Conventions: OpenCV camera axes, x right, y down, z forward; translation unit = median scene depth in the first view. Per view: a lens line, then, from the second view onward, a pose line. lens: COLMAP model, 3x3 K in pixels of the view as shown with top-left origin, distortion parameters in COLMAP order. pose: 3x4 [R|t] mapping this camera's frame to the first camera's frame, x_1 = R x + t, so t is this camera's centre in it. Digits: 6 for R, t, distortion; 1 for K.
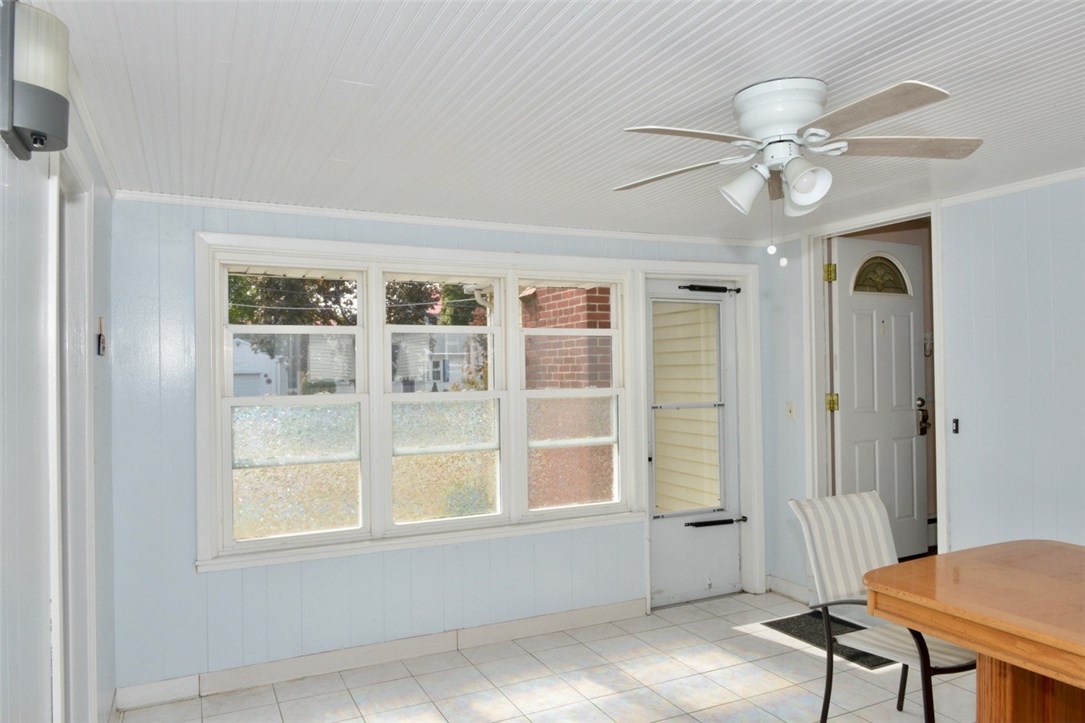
lens RADIAL K [[735.8, 0, 542.5], [0, 735.8, 361.5], [0, 0, 1]] dist [-0.003747, -0.002387]
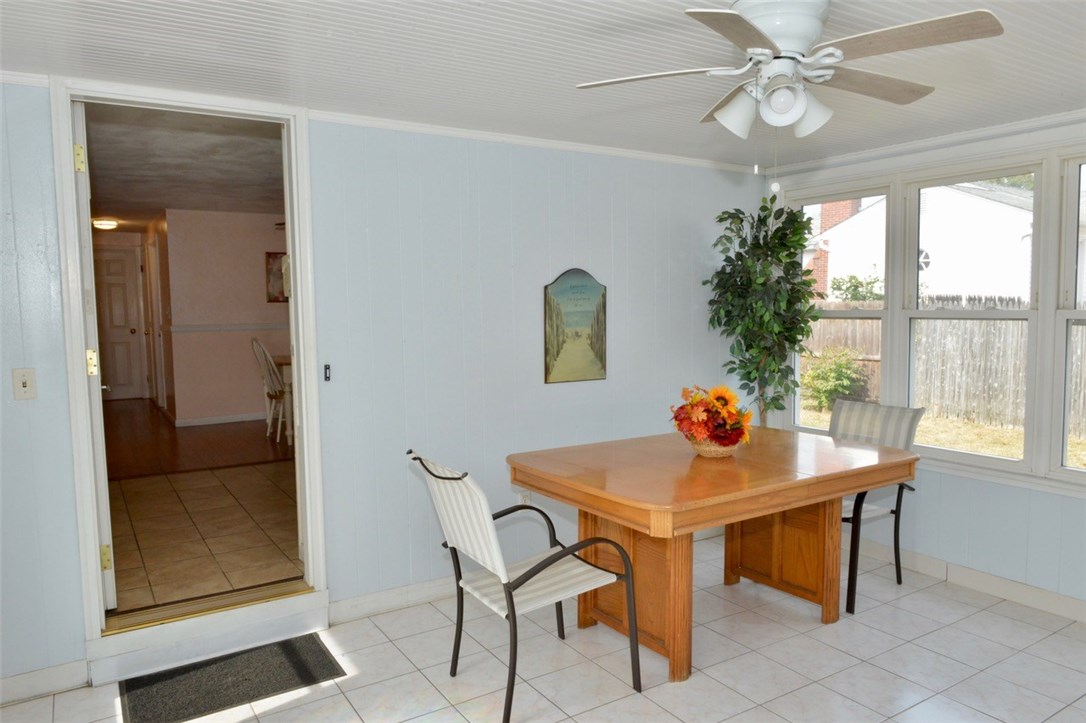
lens RADIAL K [[736.5, 0, 543.0], [0, 736.5, 361.5], [0, 0, 1]] dist [-0.003747, -0.002387]
pose [[-0.118087, -0.064680, 0.990895, -0.362162], [0.000937, 0.997869, 0.065247, 0.015870], [-0.993003, 0.008633, -0.117775, 0.848358]]
